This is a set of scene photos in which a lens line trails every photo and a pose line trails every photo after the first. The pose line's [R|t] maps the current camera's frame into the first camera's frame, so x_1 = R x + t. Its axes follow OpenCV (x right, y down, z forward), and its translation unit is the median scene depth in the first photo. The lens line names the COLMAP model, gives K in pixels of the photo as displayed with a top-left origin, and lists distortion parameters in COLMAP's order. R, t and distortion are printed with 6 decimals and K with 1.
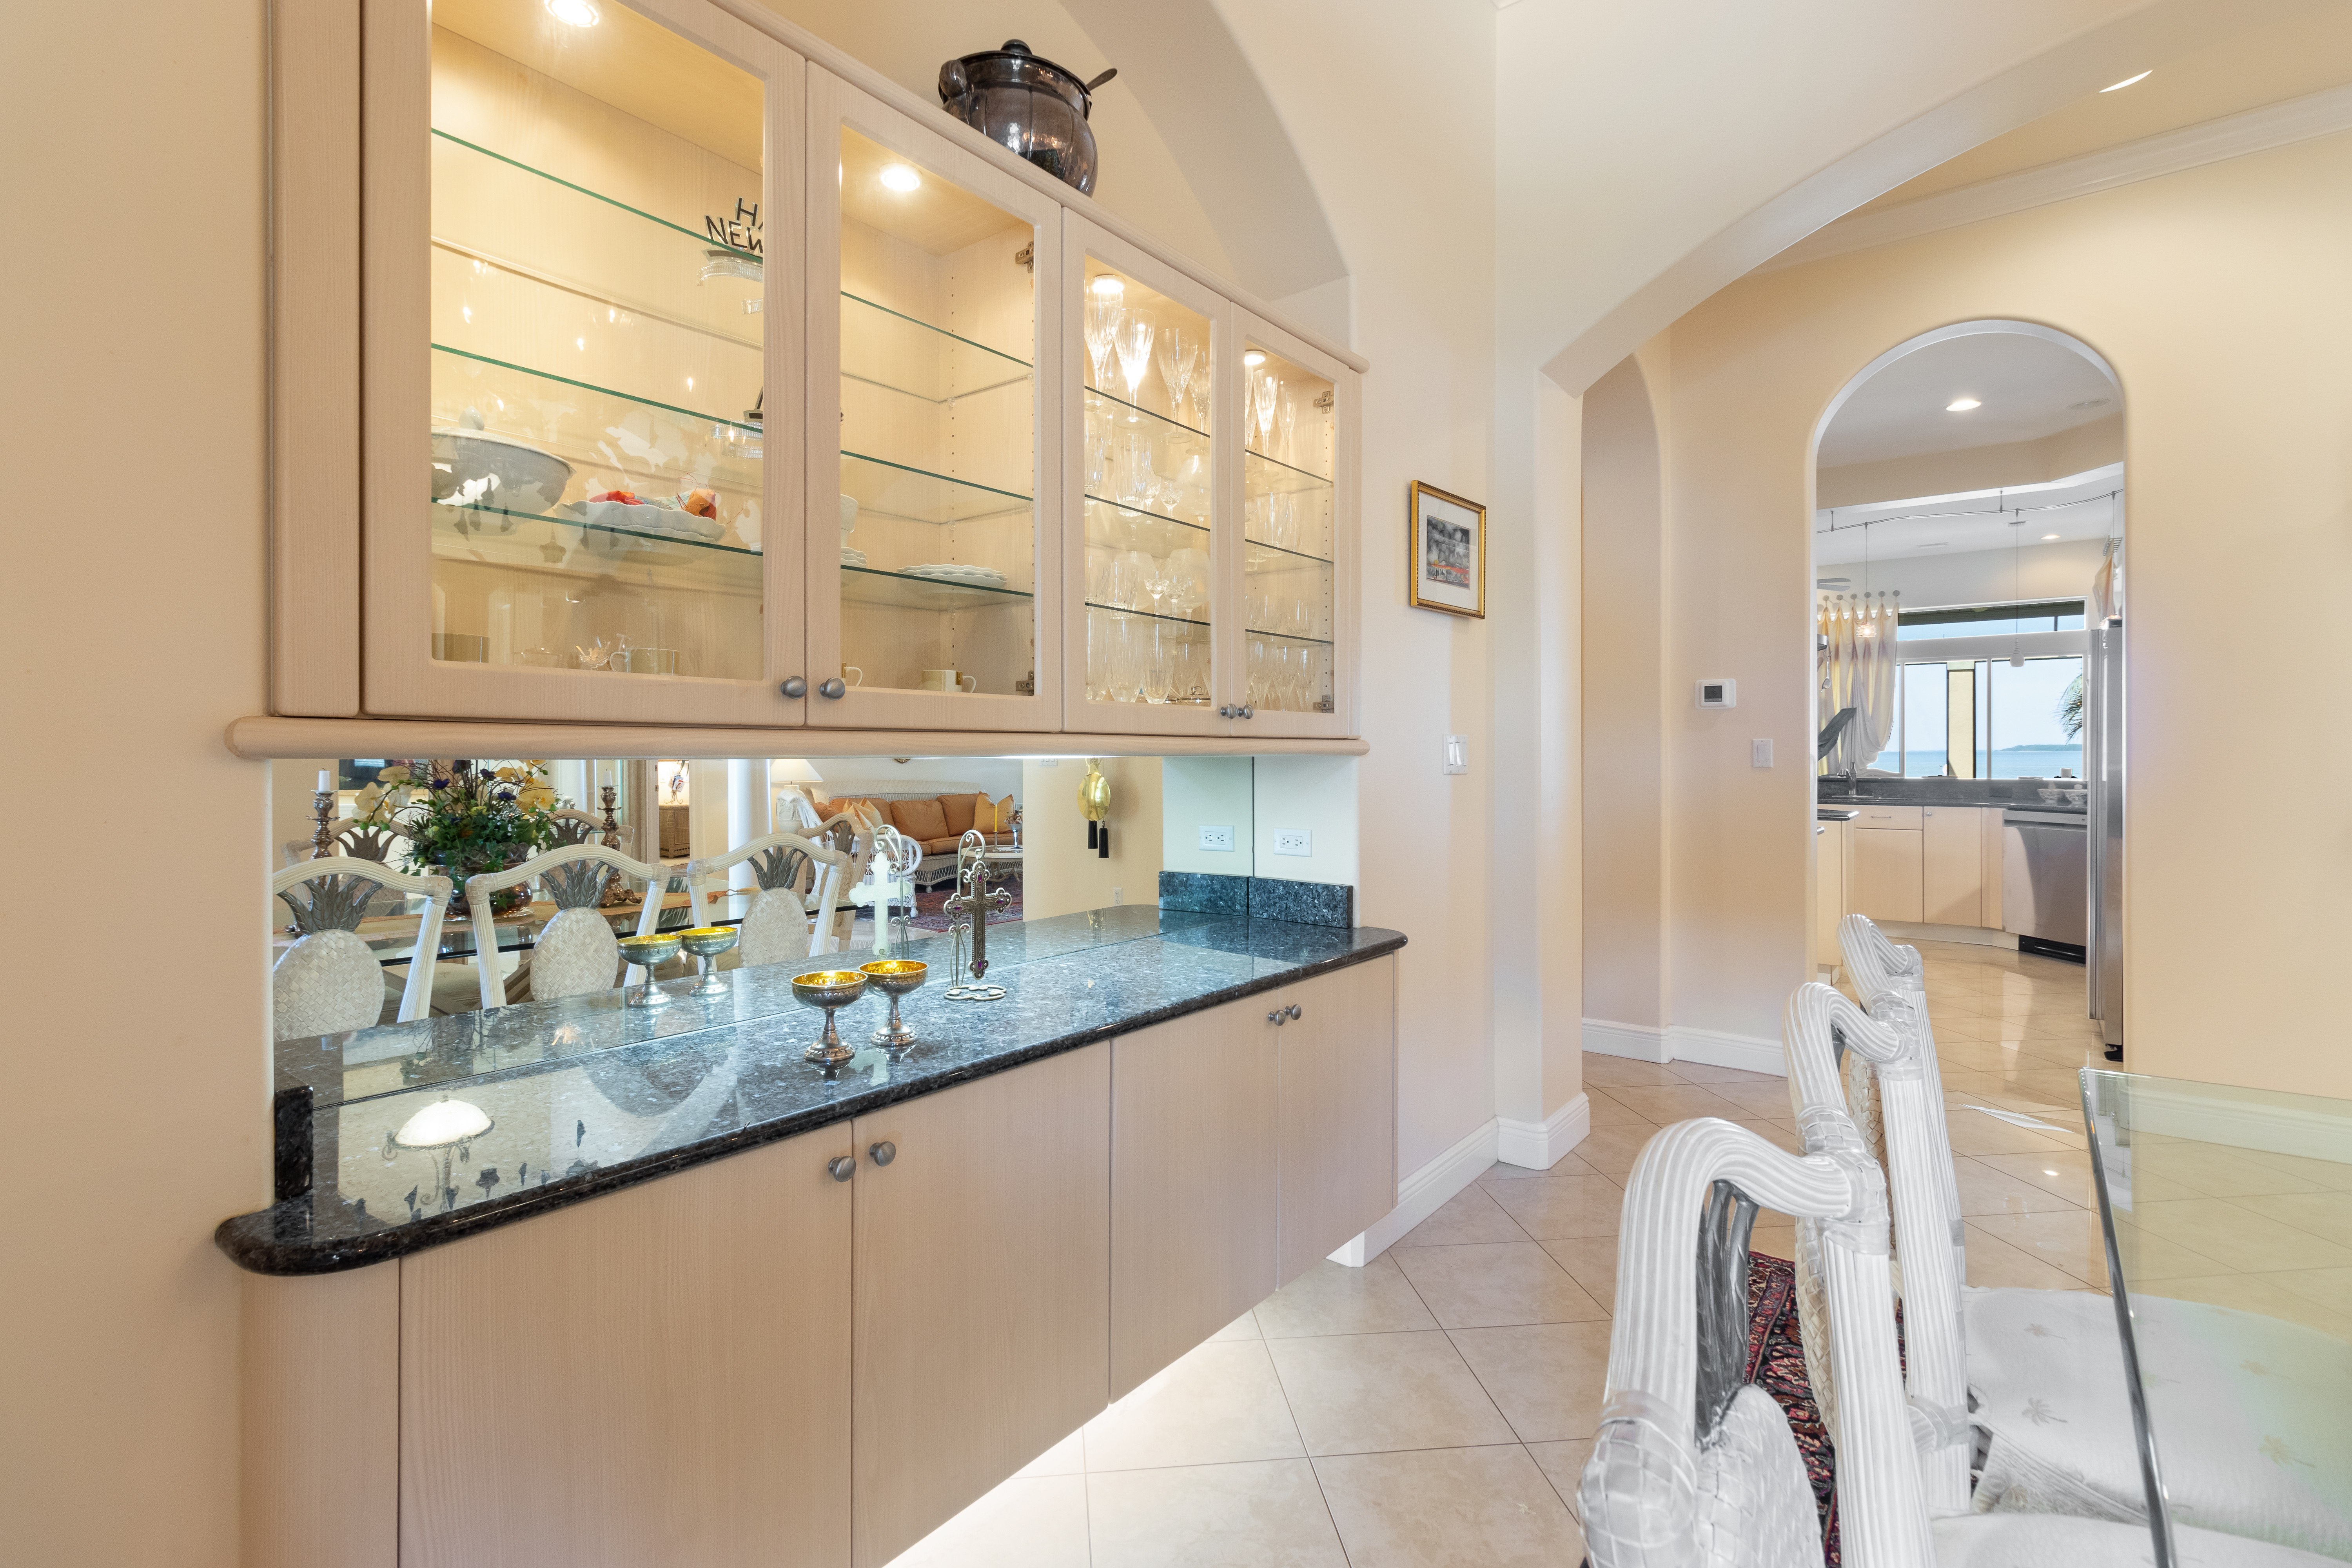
lens RADIAL K [[1104.4, 0, 1164.6], [0, 1104.4, 743.6], [0, 0, 1]] dist [0.003962, 0.001086]
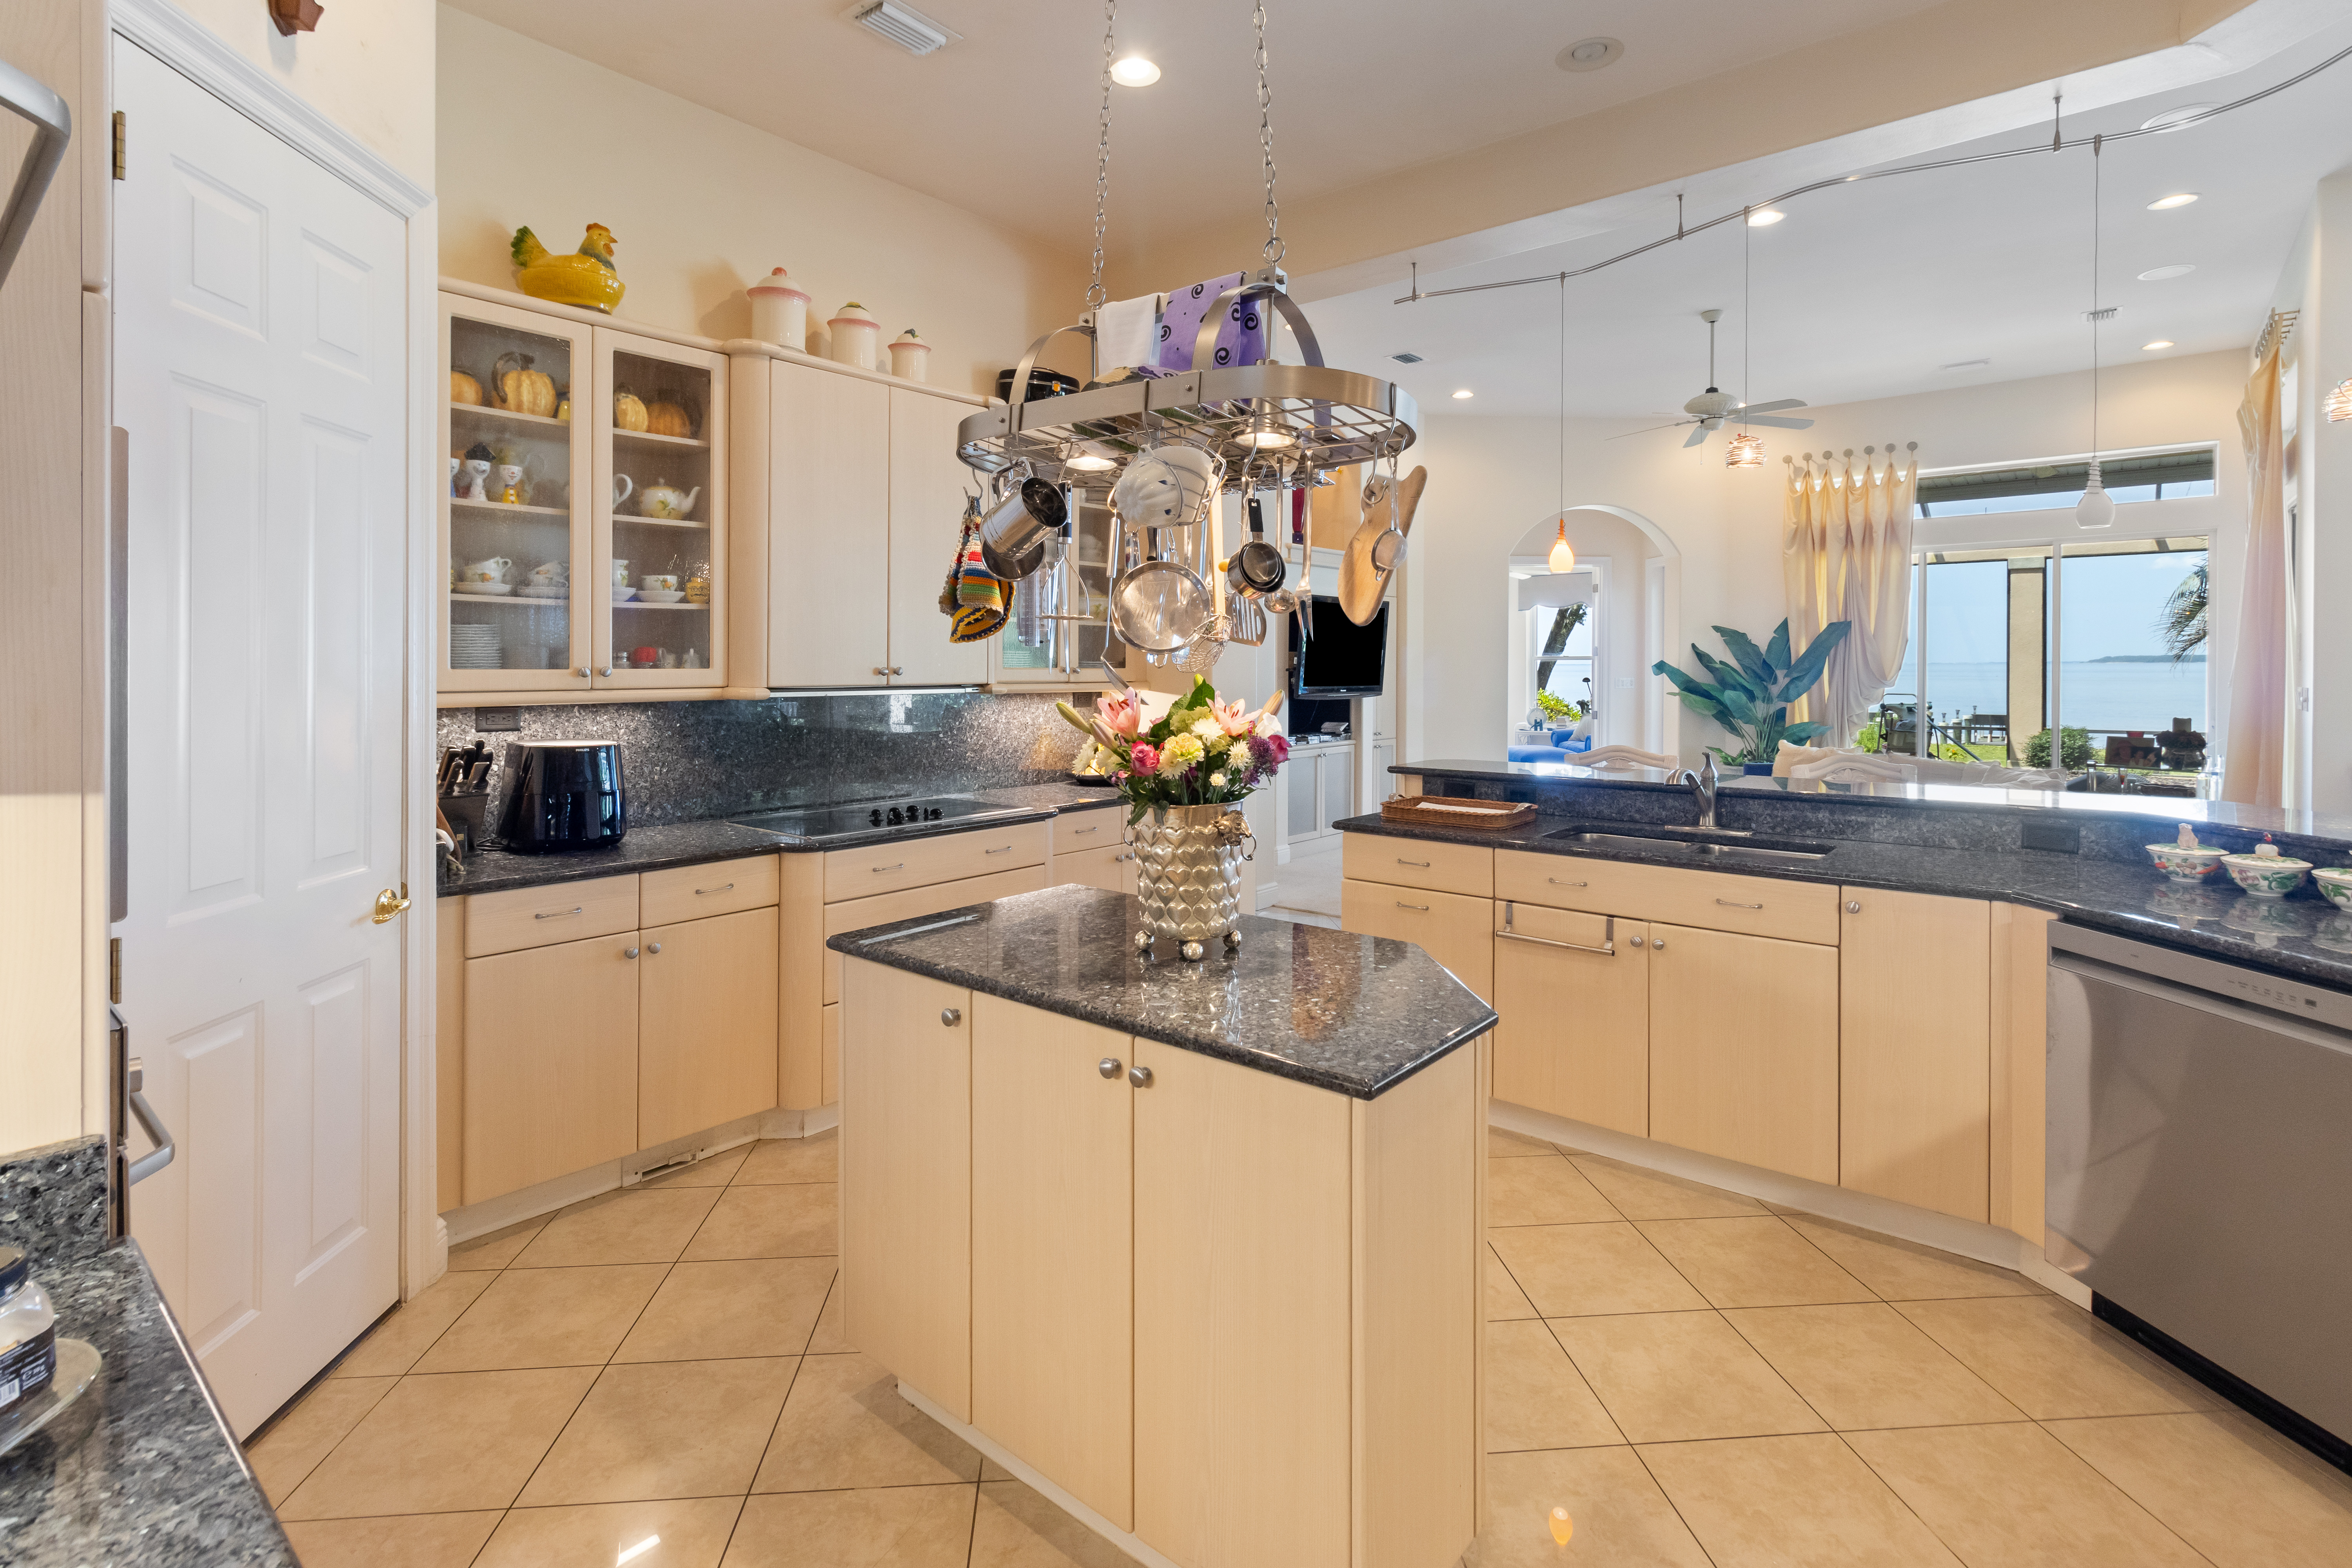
lens RADIAL K [[1110.2, 0, 1170.3], [0, 1110.2, 659.5], [0, 0, 1]] dist [-0.000300, -0.000175]
pose [[0.999027, -0.000314, -0.044111, 0.476037], [0.000434, 0.999996, 0.002719, -0.021604], [0.044110, -0.002735, 0.999023, 0.612903]]
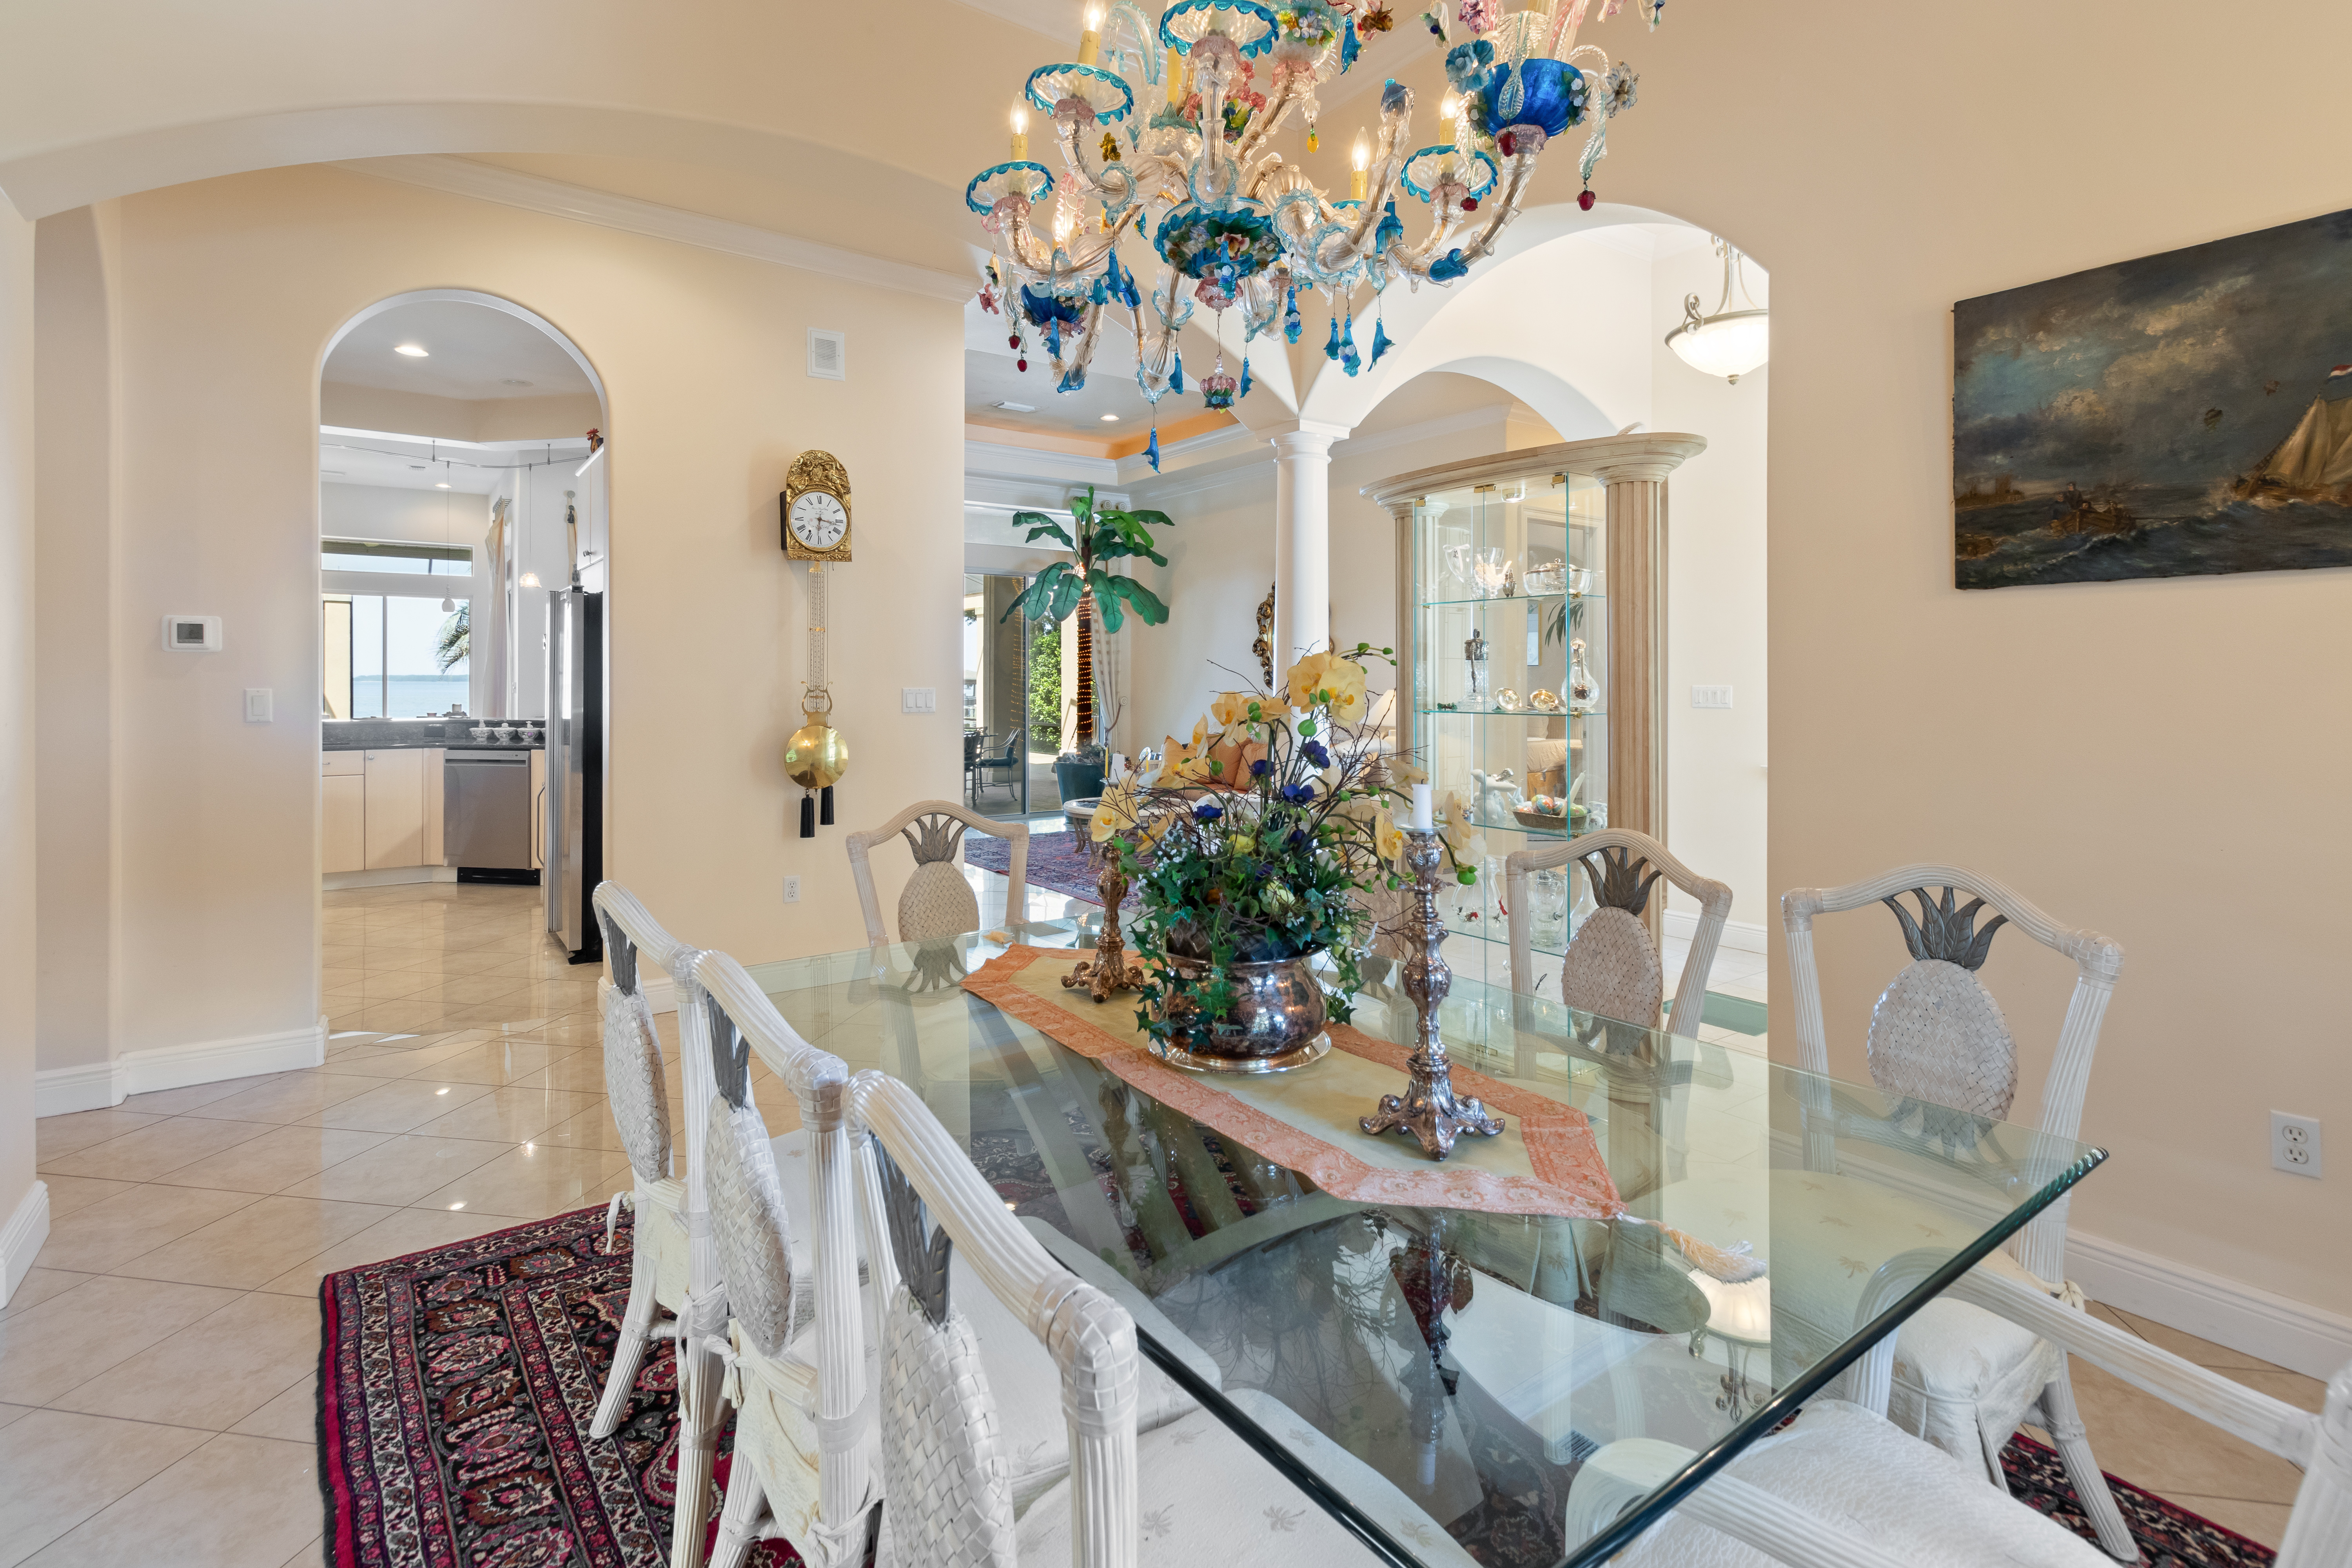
lens RADIAL K [[1131.3, 0, 1168.7], [0, 1131.3, 674.1], [0, 0, 1]] dist [0.000071, -0.000327]
pose [[0.290099, 0.002874, 0.956992, -0.060796], [-0.001565, 0.999996, -0.002529, -0.008703], [-0.956995, -0.000765, 0.290102, 0.037619]]
